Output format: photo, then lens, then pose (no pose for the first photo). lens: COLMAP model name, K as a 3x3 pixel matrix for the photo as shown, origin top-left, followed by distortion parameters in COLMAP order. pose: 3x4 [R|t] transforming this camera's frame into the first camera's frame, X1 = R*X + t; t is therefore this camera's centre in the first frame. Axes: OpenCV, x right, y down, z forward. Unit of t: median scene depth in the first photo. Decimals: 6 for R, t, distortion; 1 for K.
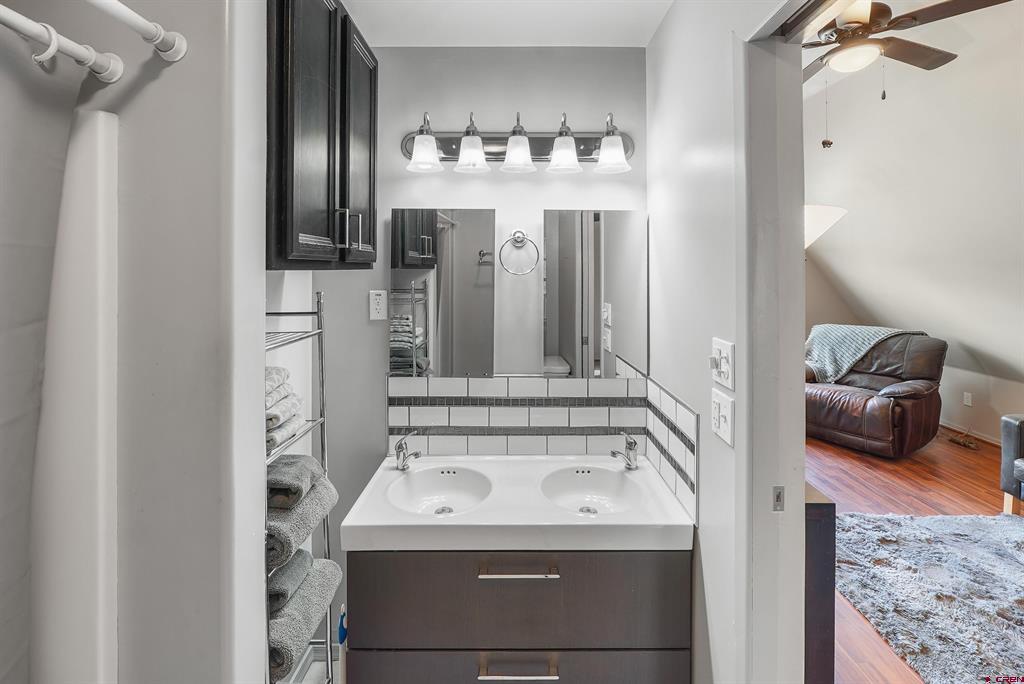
lens RADIAL K [[463.6, 0, 520.3], [0, 463.6, 265.3], [0, 0, 1]] dist [-0.002420, -0.000062]
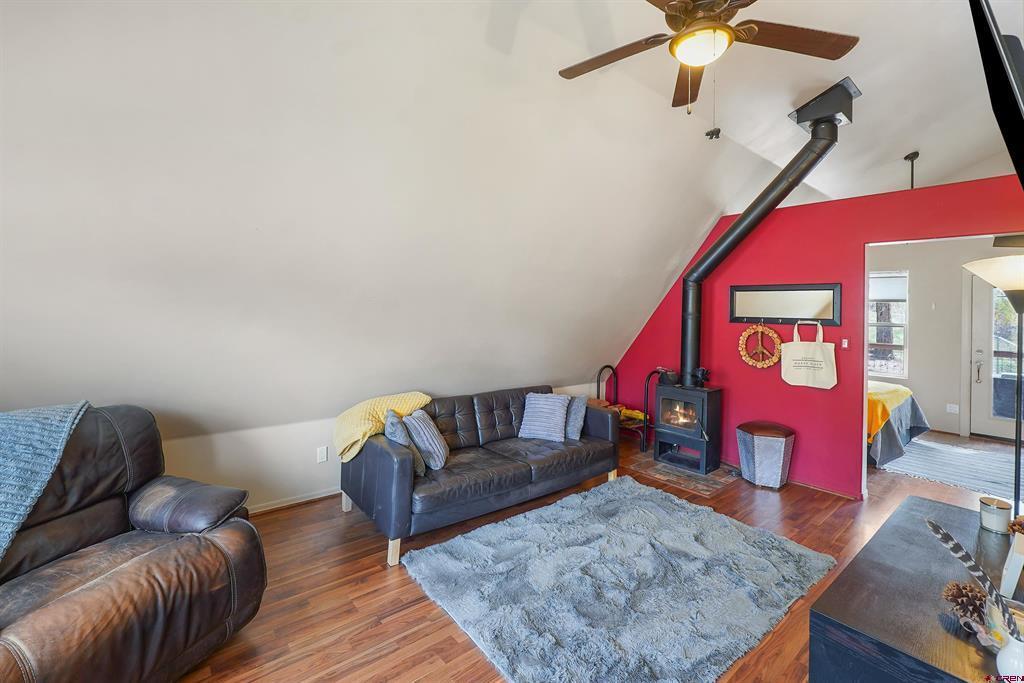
lens RADIAL K [[450.4, 0, 497.2], [0, 450.4, 304.4], [0, 0, 1]] dist [-0.000736, 0.000209]
pose [[-0.618540, -0.007314, 0.785719, 0.182609], [-0.029666, 0.999461, -0.014051, 0.028636], [-0.785193, -0.032000, -0.618424, 1.090099]]
